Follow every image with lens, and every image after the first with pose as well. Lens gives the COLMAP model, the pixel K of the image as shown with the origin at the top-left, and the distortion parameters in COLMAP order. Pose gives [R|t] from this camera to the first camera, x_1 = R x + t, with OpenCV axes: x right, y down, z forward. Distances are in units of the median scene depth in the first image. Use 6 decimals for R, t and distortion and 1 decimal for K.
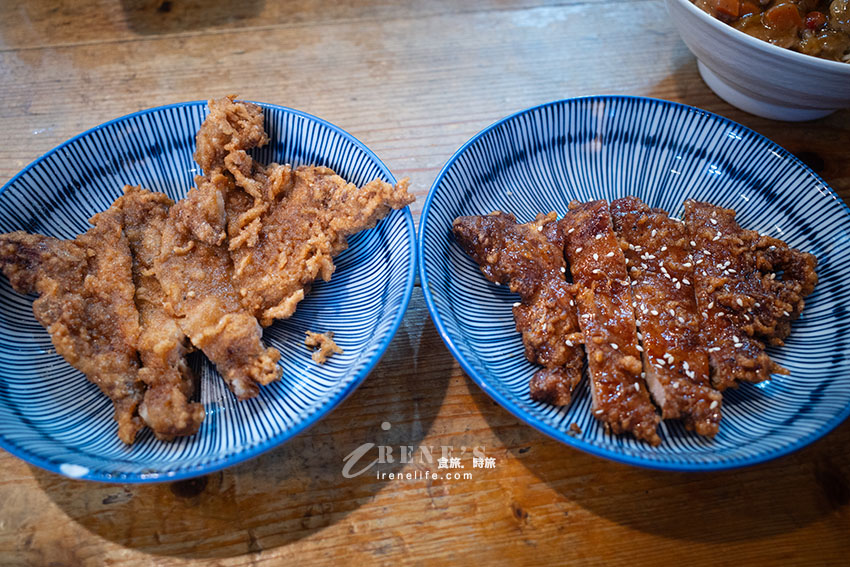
lens RADIAL K [[749.1, 0, 425.0], [0, 749.1, 283.5], [0, 0, 1]] dist [-0.041874, 0.076840]
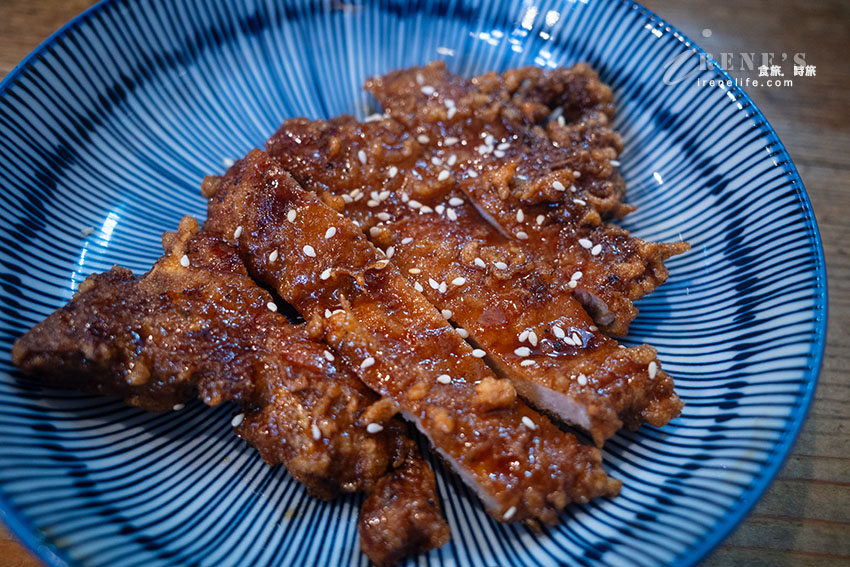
lens RADIAL K [[749.1, 0, 425.0], [0, 749.1, 283.5], [0, 0, 1]] dist [-0.041874, 0.076840]
pose [[0.736584, -0.556803, 0.383945, 0.086234], [0.524347, 0.828681, 0.195825, -0.089593], [-0.427204, 0.057079, 0.902352, 0.575036]]
